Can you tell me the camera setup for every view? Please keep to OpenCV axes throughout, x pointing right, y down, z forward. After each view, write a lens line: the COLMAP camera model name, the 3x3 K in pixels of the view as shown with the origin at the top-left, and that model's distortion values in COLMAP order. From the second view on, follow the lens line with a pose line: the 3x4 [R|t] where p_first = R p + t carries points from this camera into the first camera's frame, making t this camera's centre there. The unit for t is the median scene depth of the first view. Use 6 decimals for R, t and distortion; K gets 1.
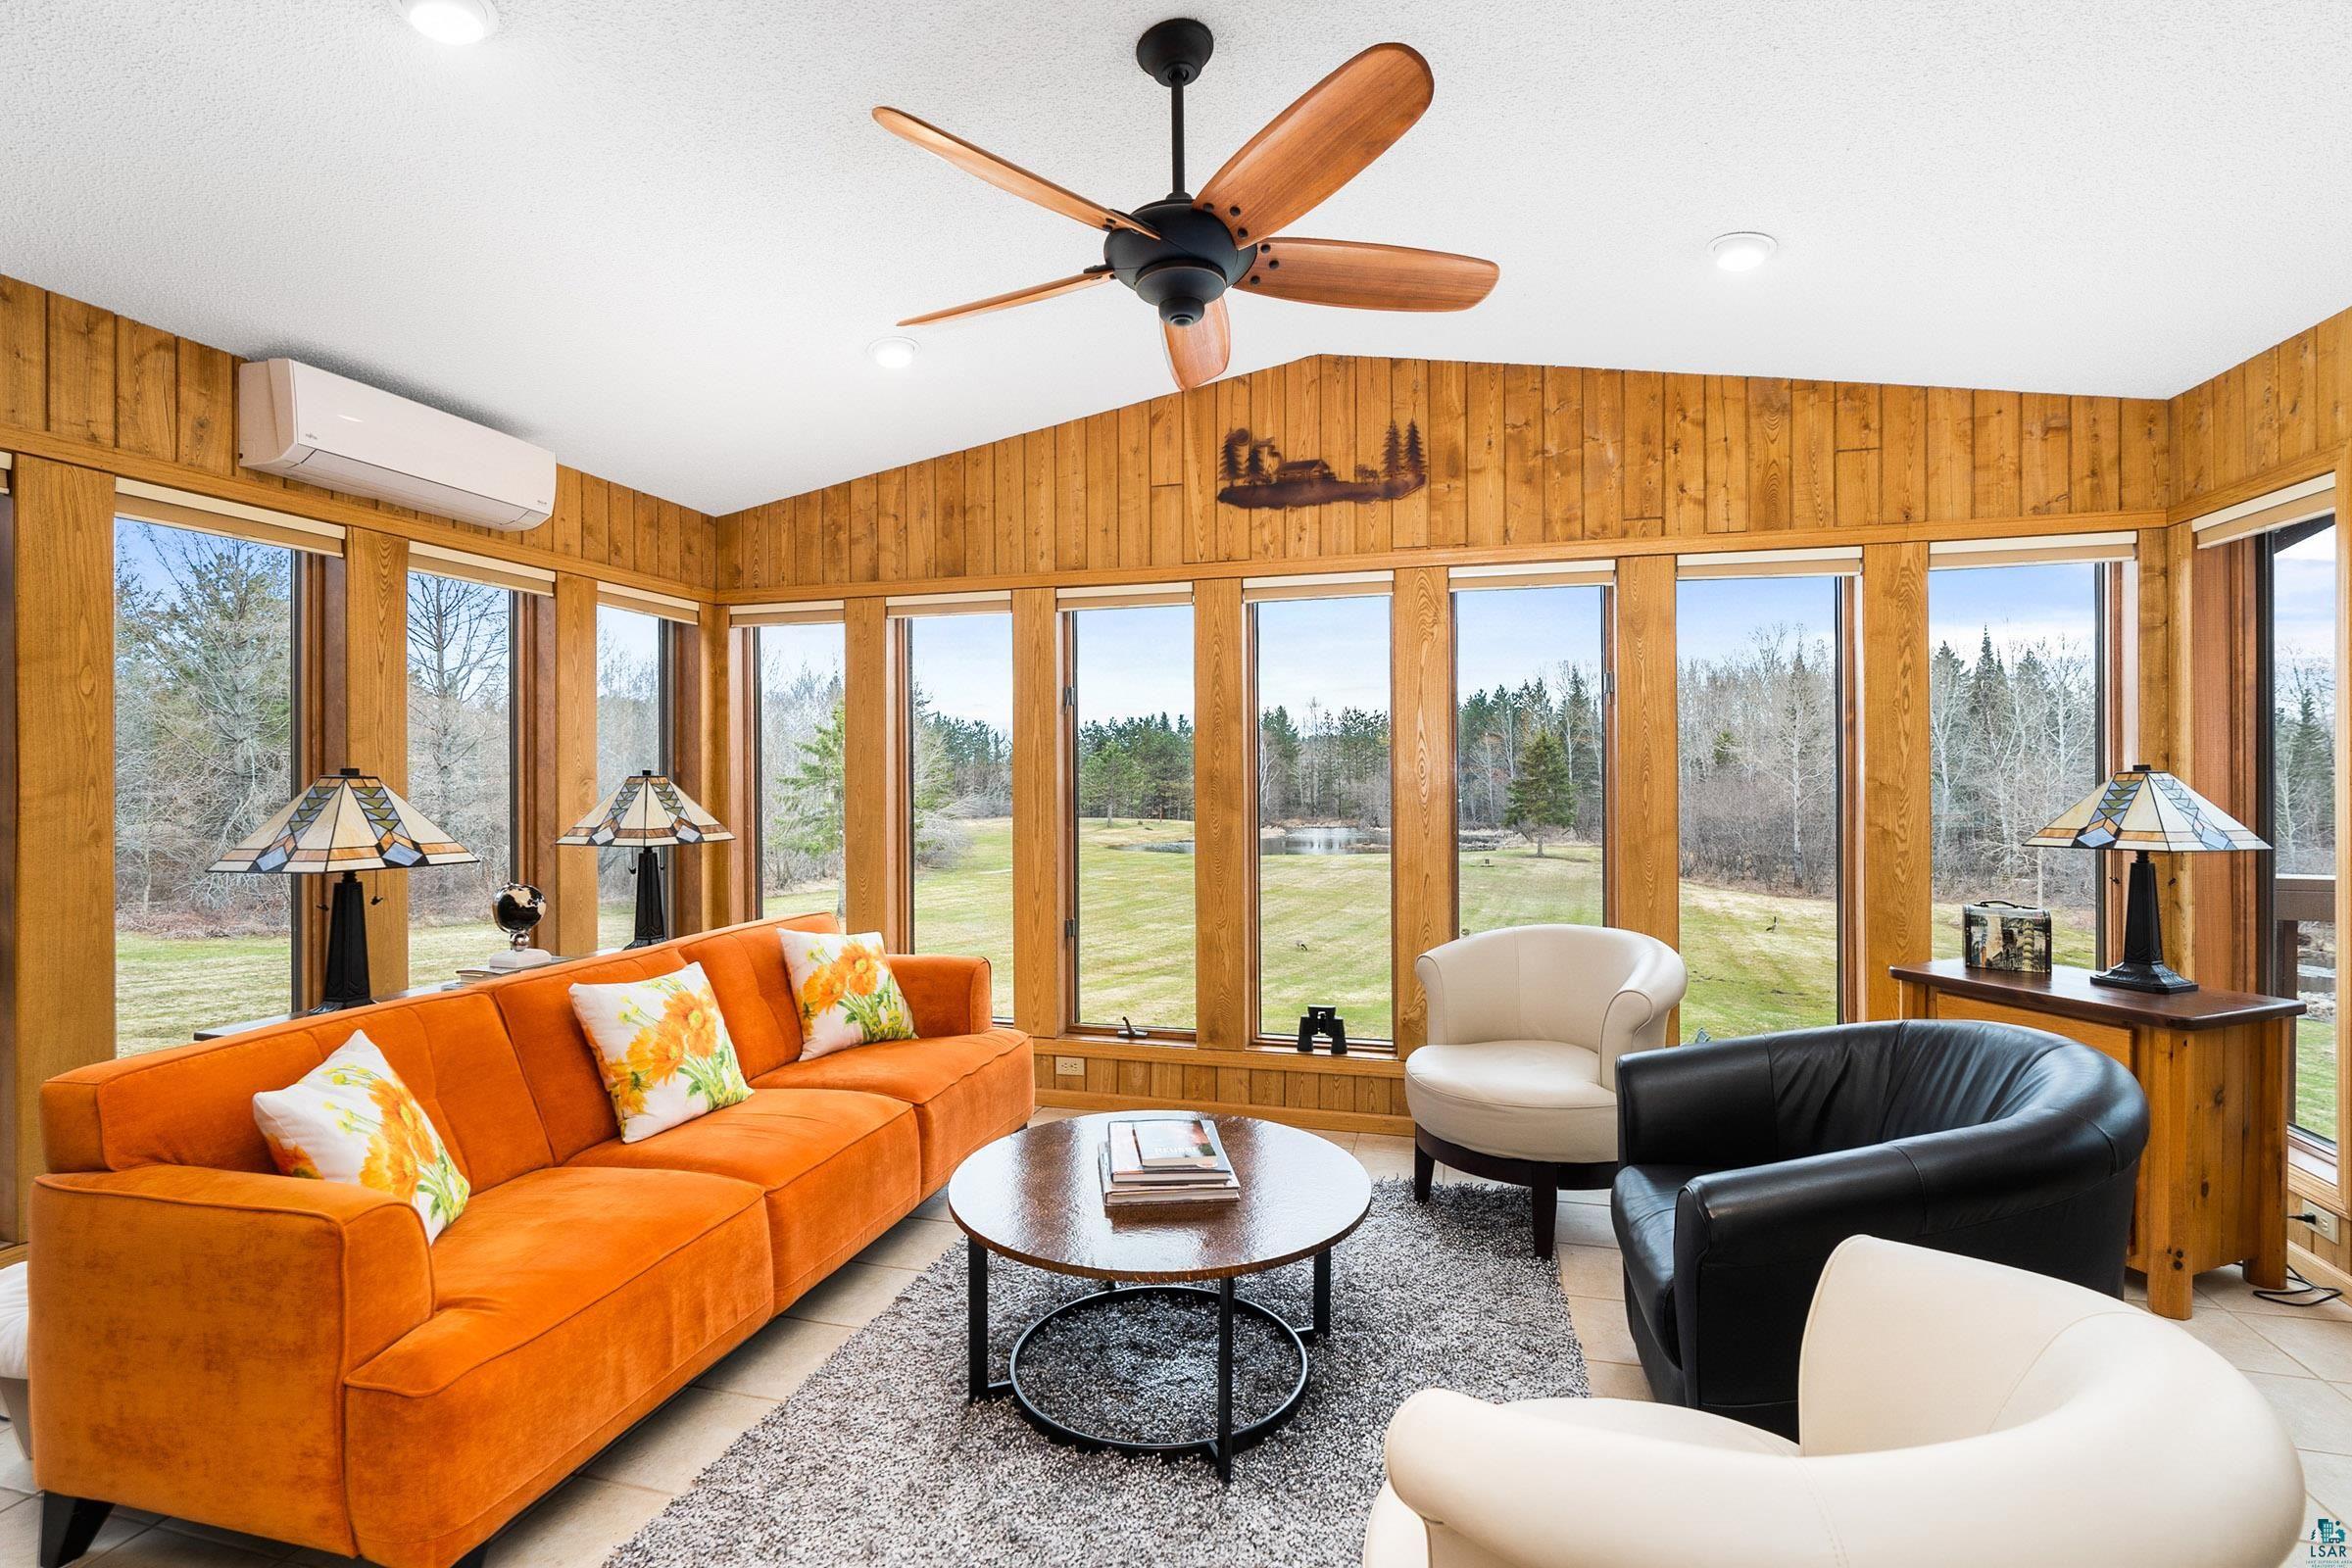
lens RADIAL K [[1076.9, 0, 1182.8], [0, 1076.9, 785.6], [0, 0, 1]] dist [-0.003871, -0.000213]
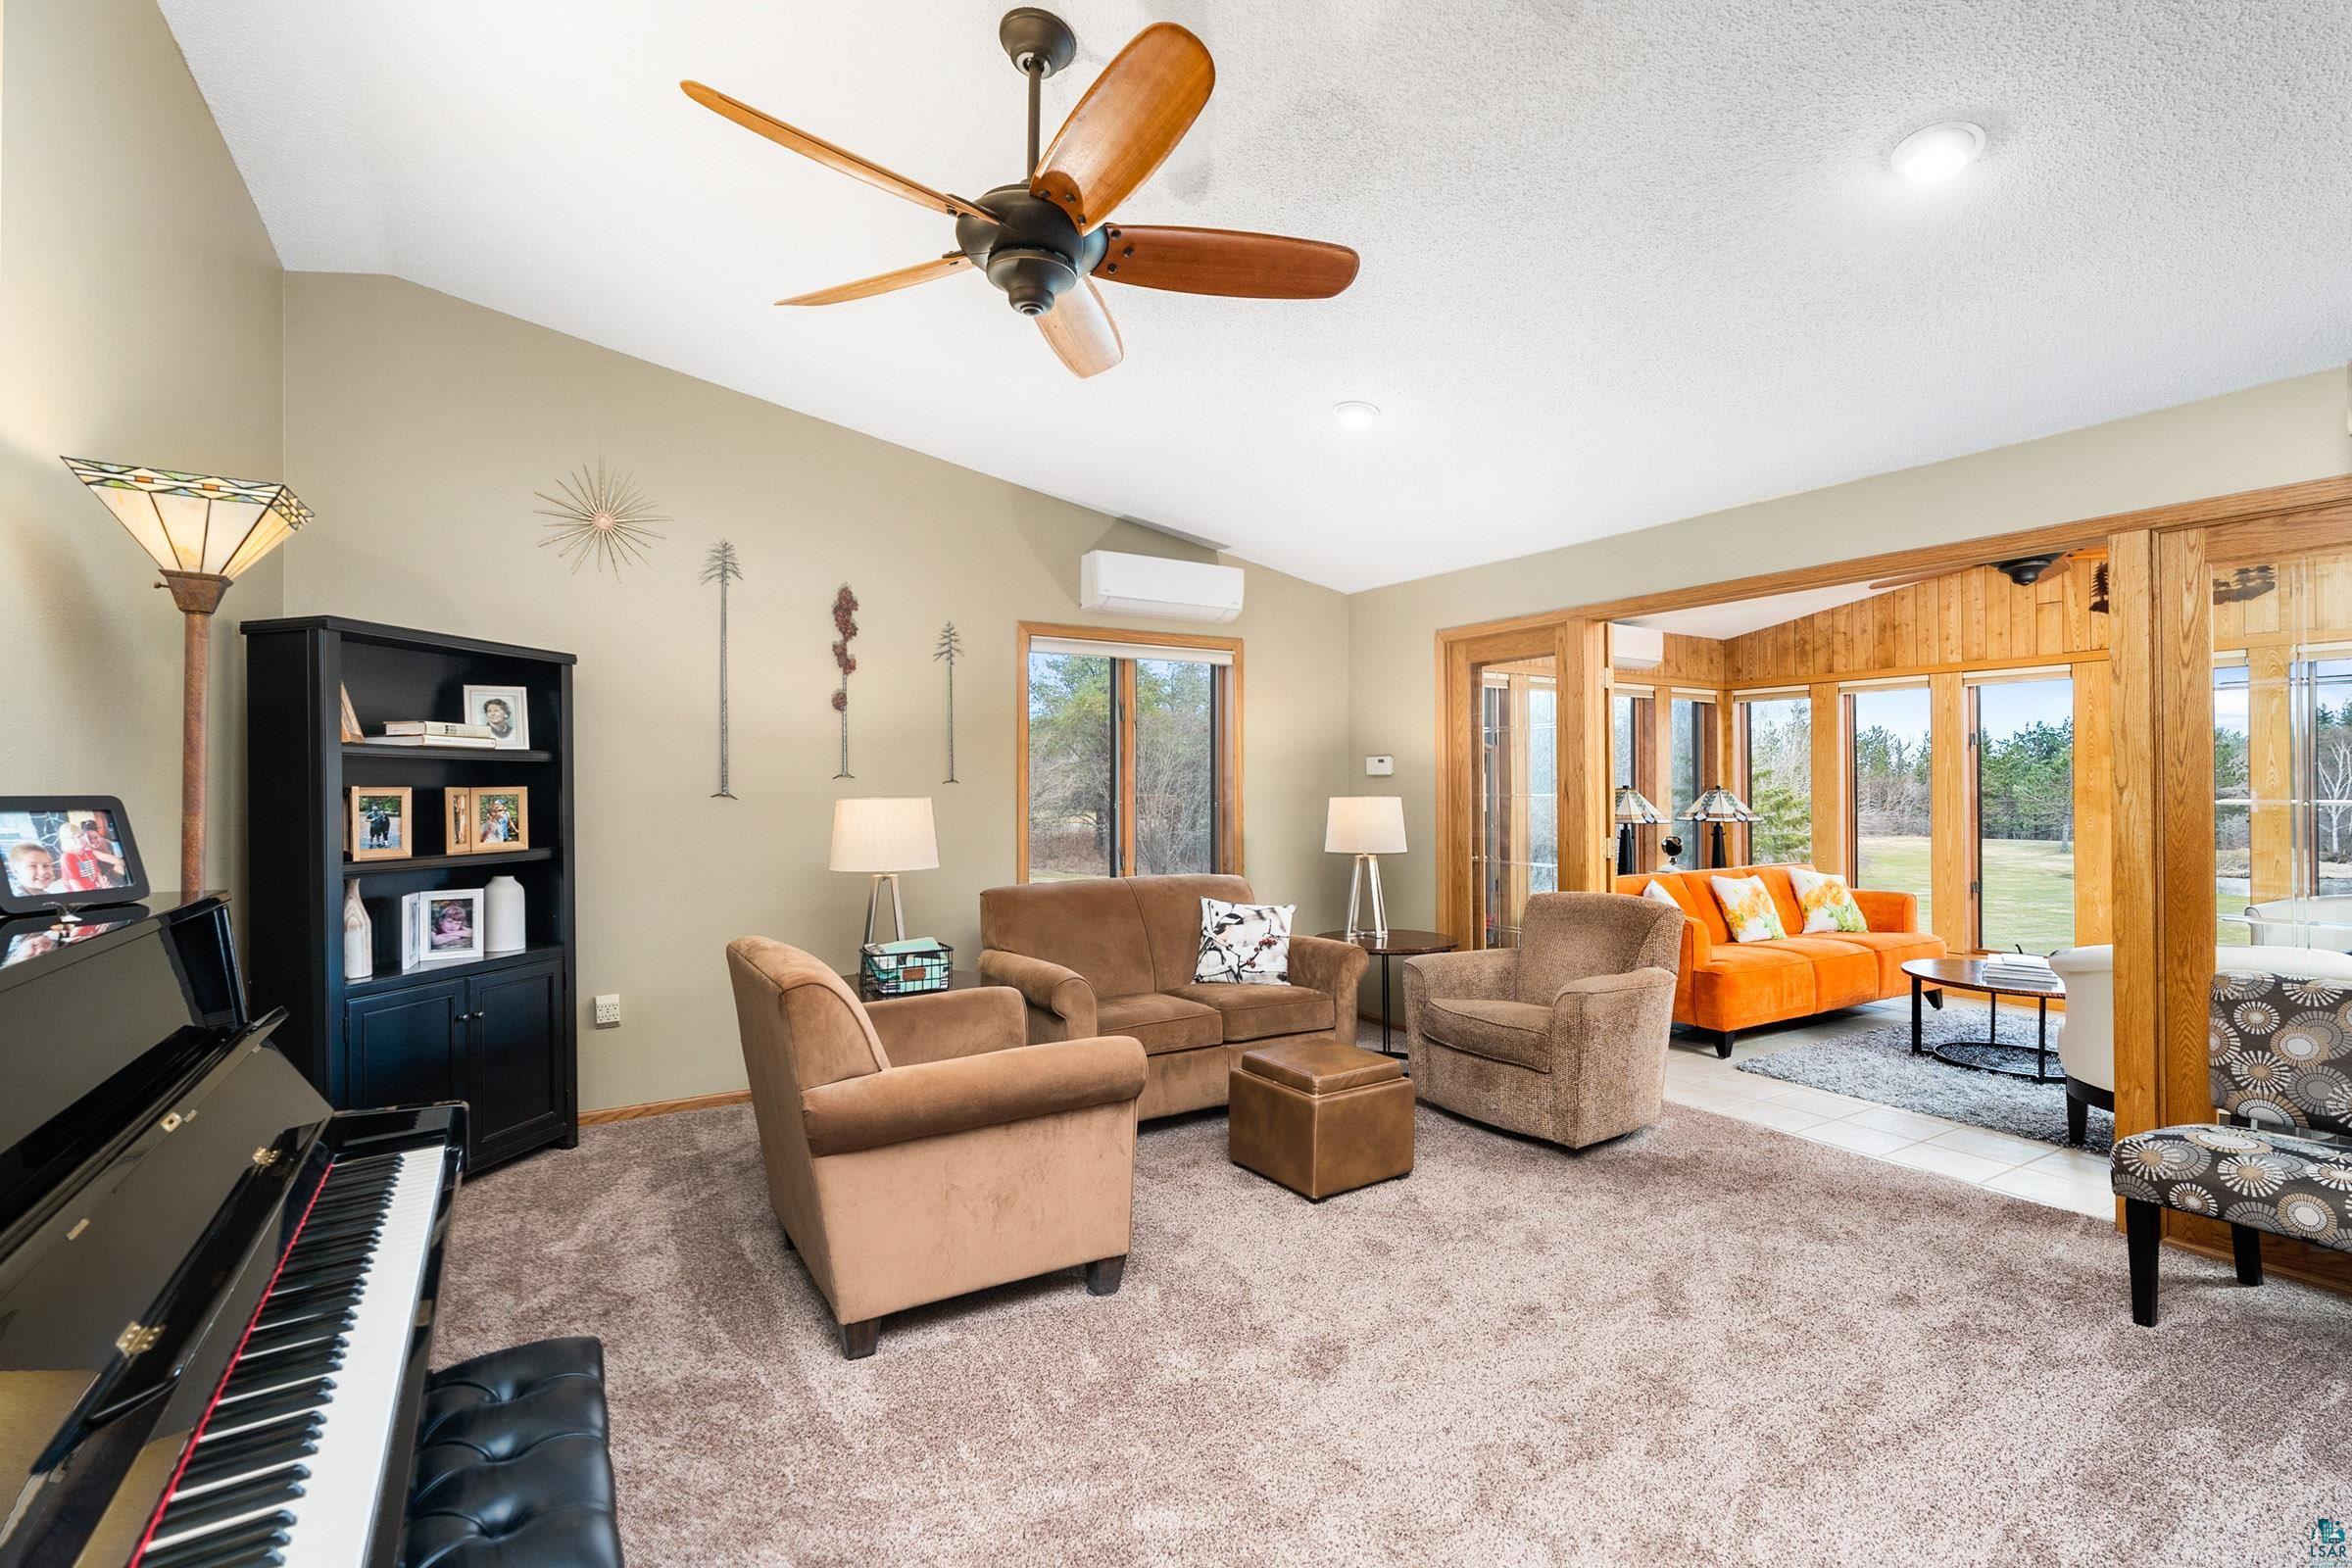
lens RADIAL K [[1078.1, 0, 1182.4], [0, 1078.1, 771.3], [0, 0, 1]] dist [-0.001463, 0.000036]
pose [[0.726521, -0.006612, -0.687113, 0.138829], [-0.009915, 0.999749, -0.020104, 0.007272], [0.687073, 0.021419, 0.726273, -0.956754]]
